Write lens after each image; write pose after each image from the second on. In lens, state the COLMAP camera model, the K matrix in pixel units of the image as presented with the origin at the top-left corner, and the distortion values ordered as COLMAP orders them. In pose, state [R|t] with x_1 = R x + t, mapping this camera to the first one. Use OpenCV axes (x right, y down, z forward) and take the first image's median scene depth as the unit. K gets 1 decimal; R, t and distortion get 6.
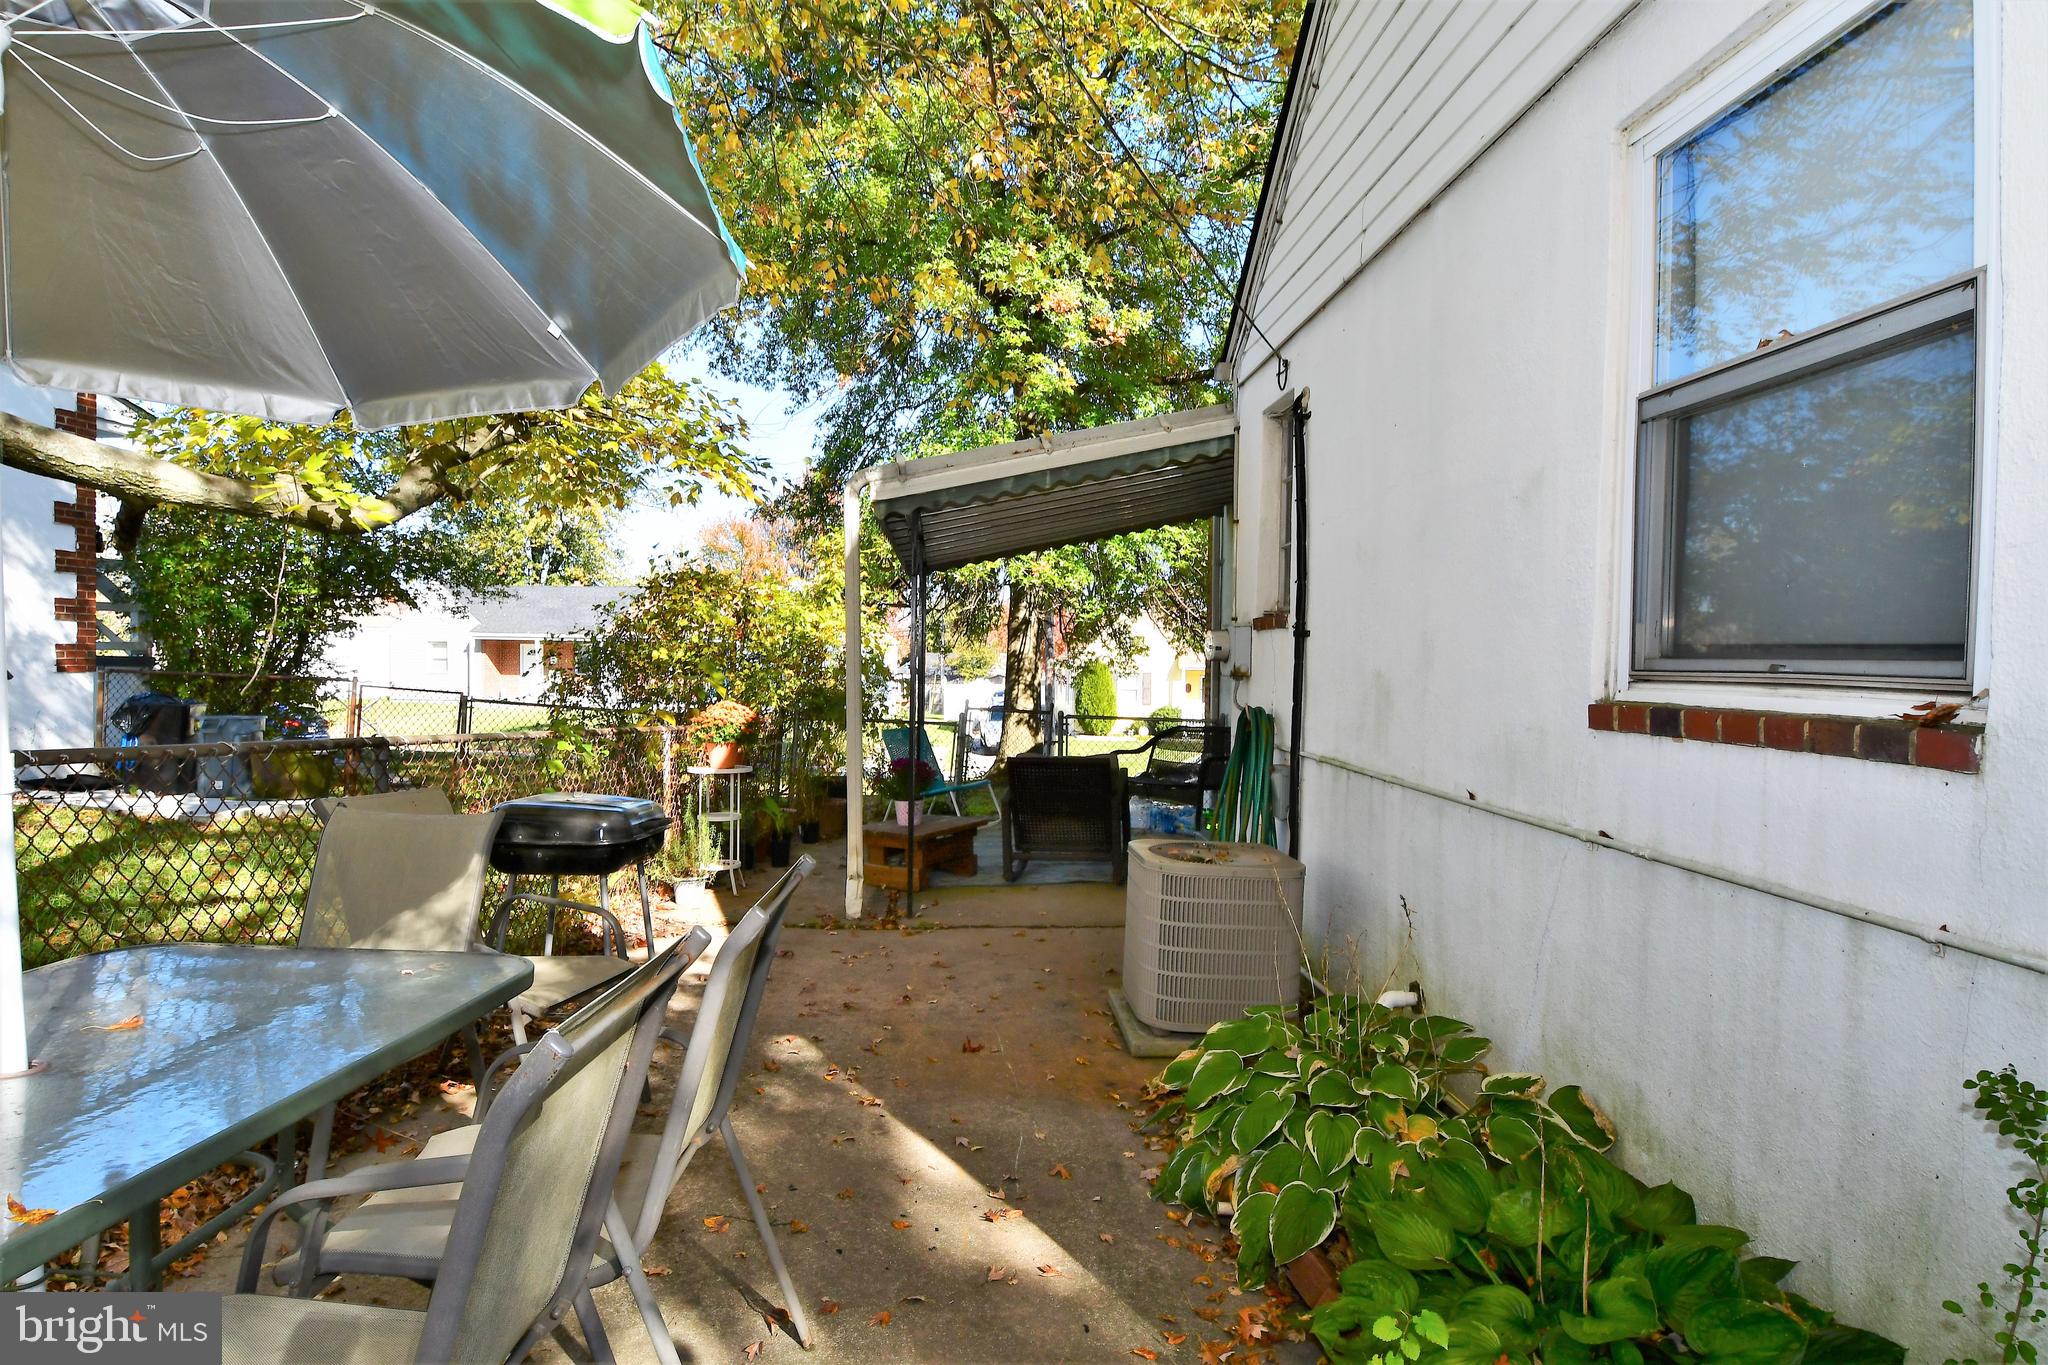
lens RADIAL K [[1102.8, 0, 989.7], [0, 1102.8, 680.2], [0, 0, 1]] dist [0.046083, -0.049894]
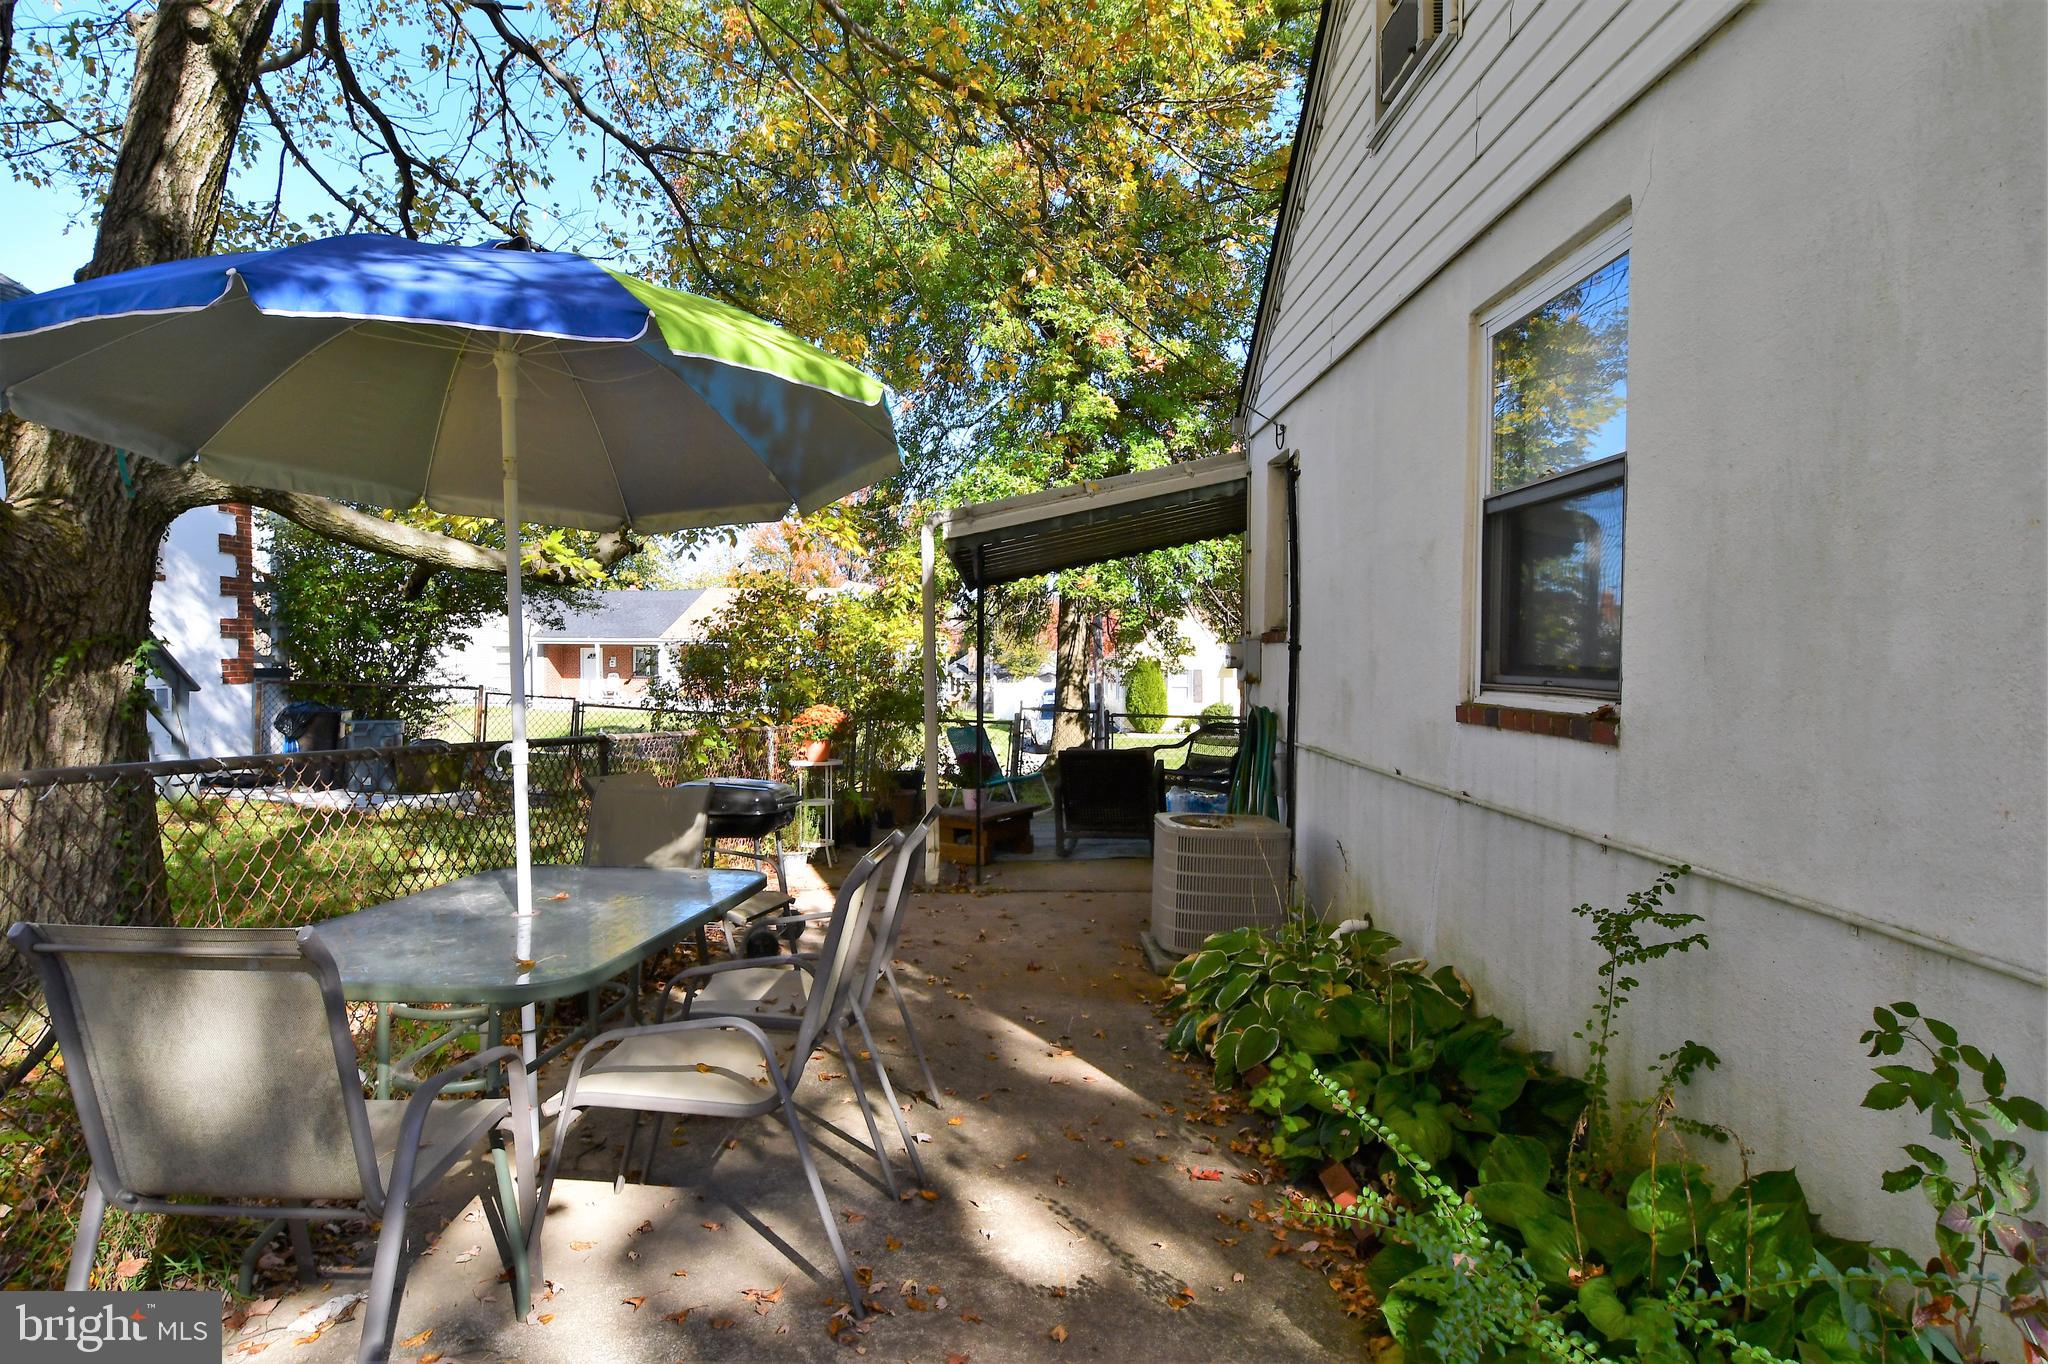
lens RADIAL K [[1102.8, 0, 989.7], [0, 1102.8, 679.7], [0, 0, 1]] dist [0.046083, -0.049894]
pose [[0.998922, -0.009869, -0.045367, -0.002234], [0.009892, 0.999951, 0.000285, -0.004503], [0.045362, -0.000734, 0.998970, -0.117306]]
